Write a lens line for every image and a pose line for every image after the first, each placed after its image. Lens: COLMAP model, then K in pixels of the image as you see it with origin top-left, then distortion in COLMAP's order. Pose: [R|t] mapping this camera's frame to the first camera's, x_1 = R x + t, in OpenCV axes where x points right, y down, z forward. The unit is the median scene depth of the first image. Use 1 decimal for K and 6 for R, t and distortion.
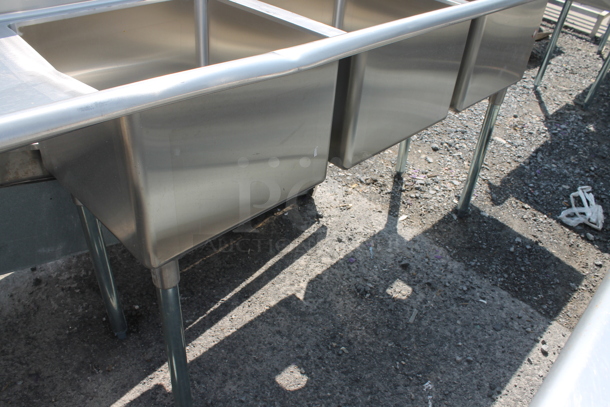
lens RADIAL K [[512.7, 0, 305.0], [0, 512.7, 203.5], [0, 0, 1]] dist [-0.192287, 0.173419]
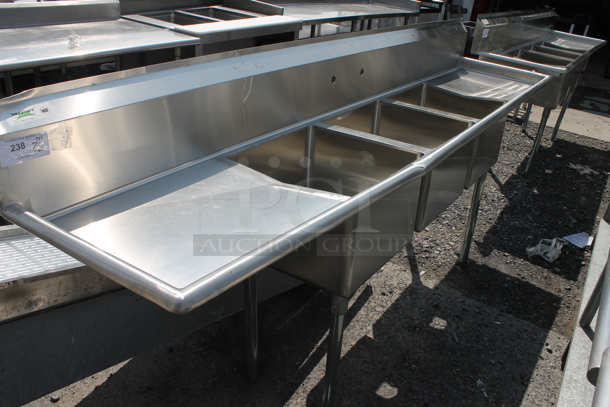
lens RADIAL K [[512.7, 0, 305.0], [0, 512.7, 203.5], [0, 0, 1]] dist [-0.192287, 0.173419]
pose [[0.986677, -0.094372, 0.132522, -0.283144], [0.116490, 0.978440, -0.170543, 0.042800], [-0.113570, 0.183708, 0.976398, -0.293683]]
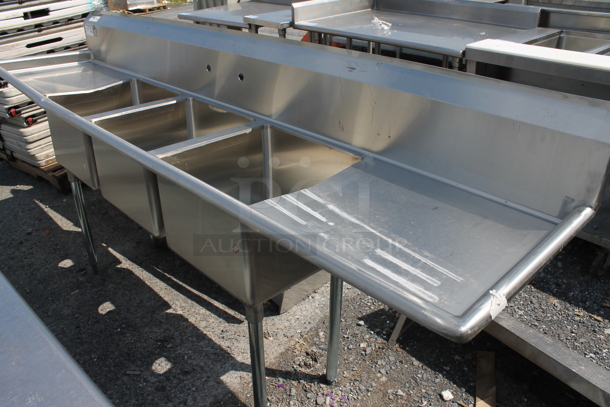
lens RADIAL K [[512.7, 0, 305.0], [0, 512.7, 203.5], [0, 0, 1]] dist [-0.192287, 0.173419]
pose [[-0.023254, 0.375201, -0.926652, 1.010913], [-0.602877, 0.734137, 0.312381, -0.605916], [0.797495, 0.565921, 0.209129, 0.744653]]
